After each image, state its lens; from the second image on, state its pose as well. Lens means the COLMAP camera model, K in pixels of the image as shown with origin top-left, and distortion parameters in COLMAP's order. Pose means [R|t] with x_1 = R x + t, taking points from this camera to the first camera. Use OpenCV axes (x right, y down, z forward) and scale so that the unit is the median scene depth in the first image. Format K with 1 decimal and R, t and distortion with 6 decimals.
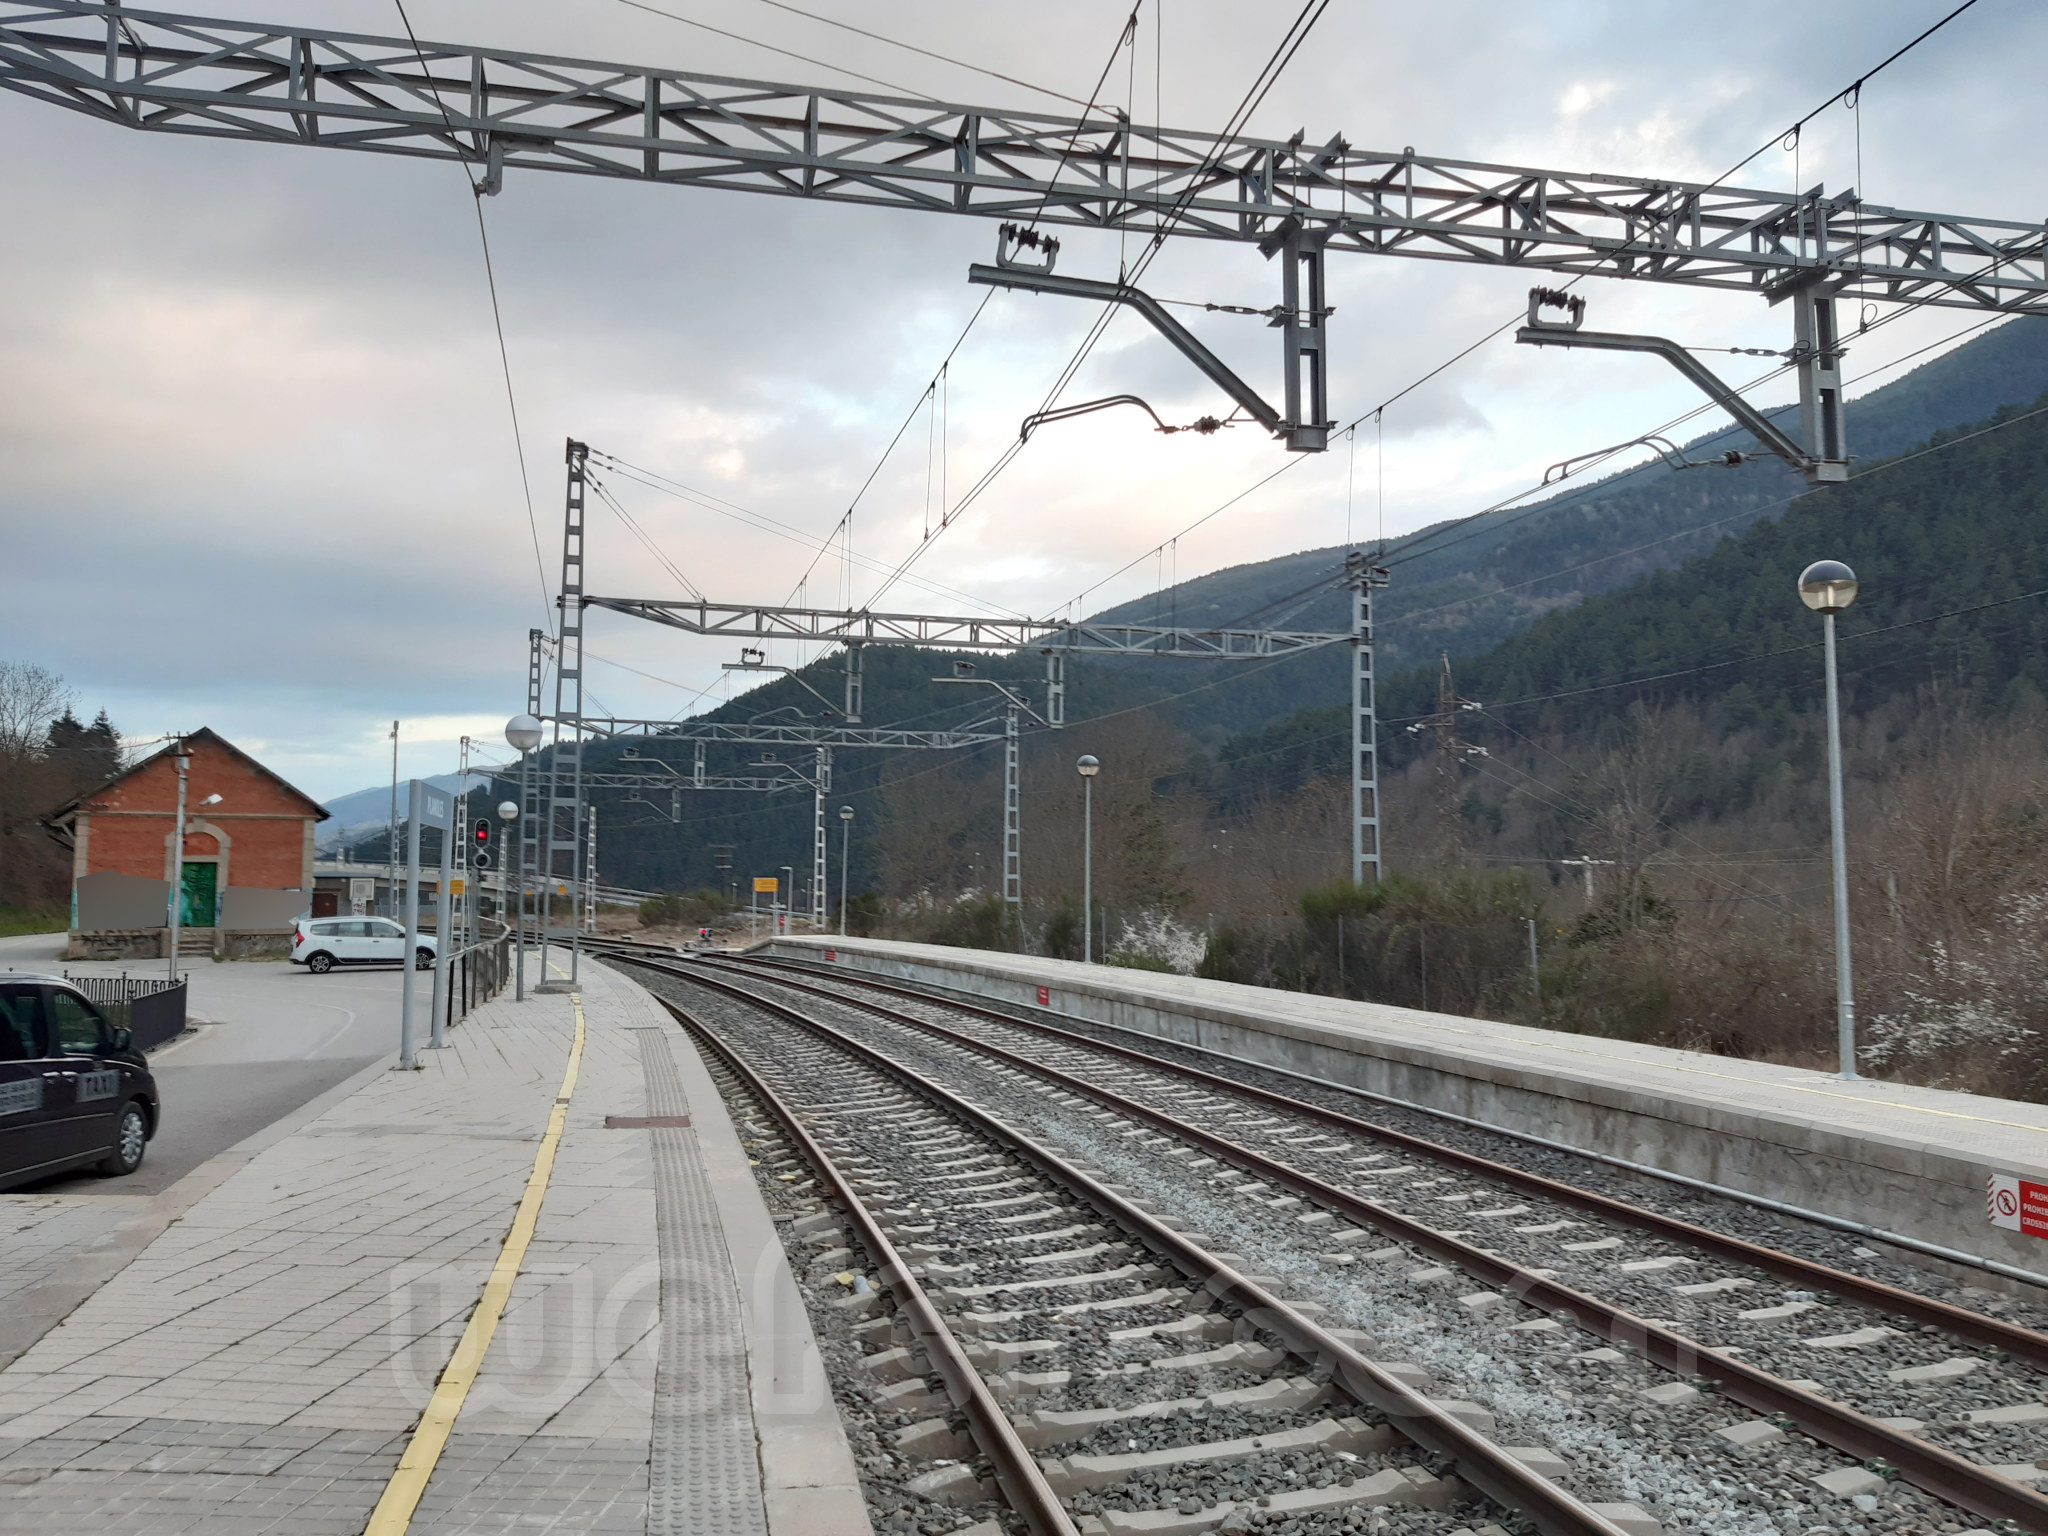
lens RADIAL K [[1572.9, 0, 1010.0], [0, 1572.9, 770.7], [0, 0, 1]] dist [0.076321, -0.137200]
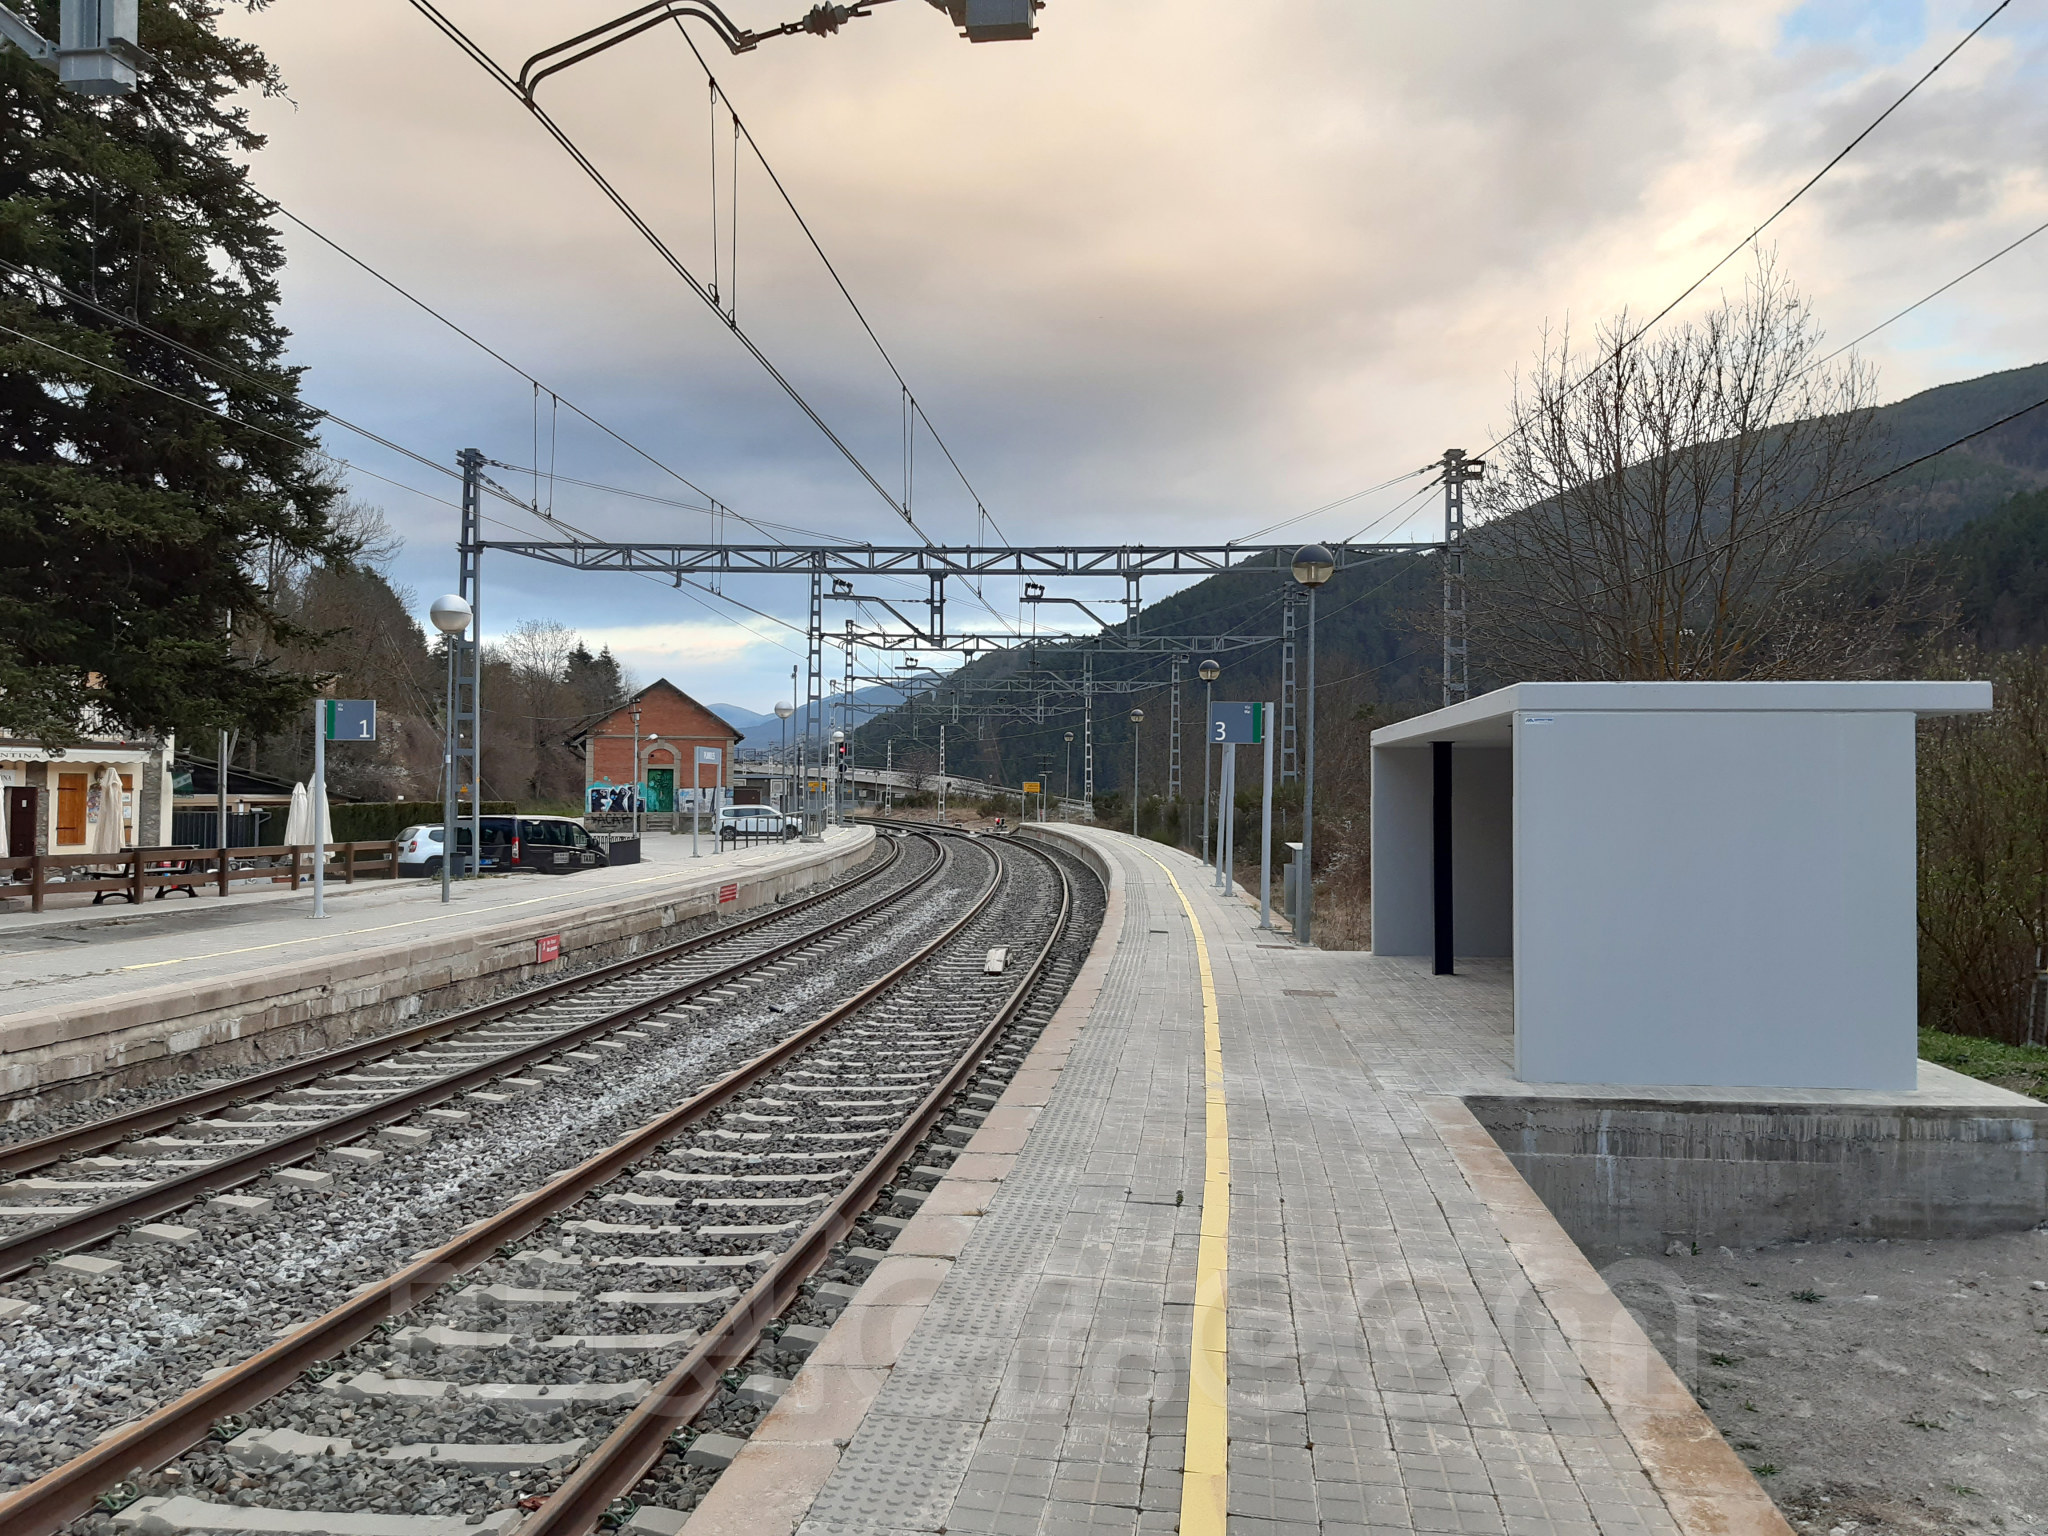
lens RADIAL K [[1572.9, 0, 1043.8], [0, 1572.9, 770.2], [0, 0, 1]] dist [0.076321, -0.137200]
pose [[0.967982, 0.003173, -0.250998, 0.223029], [0.012564, 0.998054, 0.061069, -0.028857], [0.250703, -0.062267, 0.966059, -0.365576]]
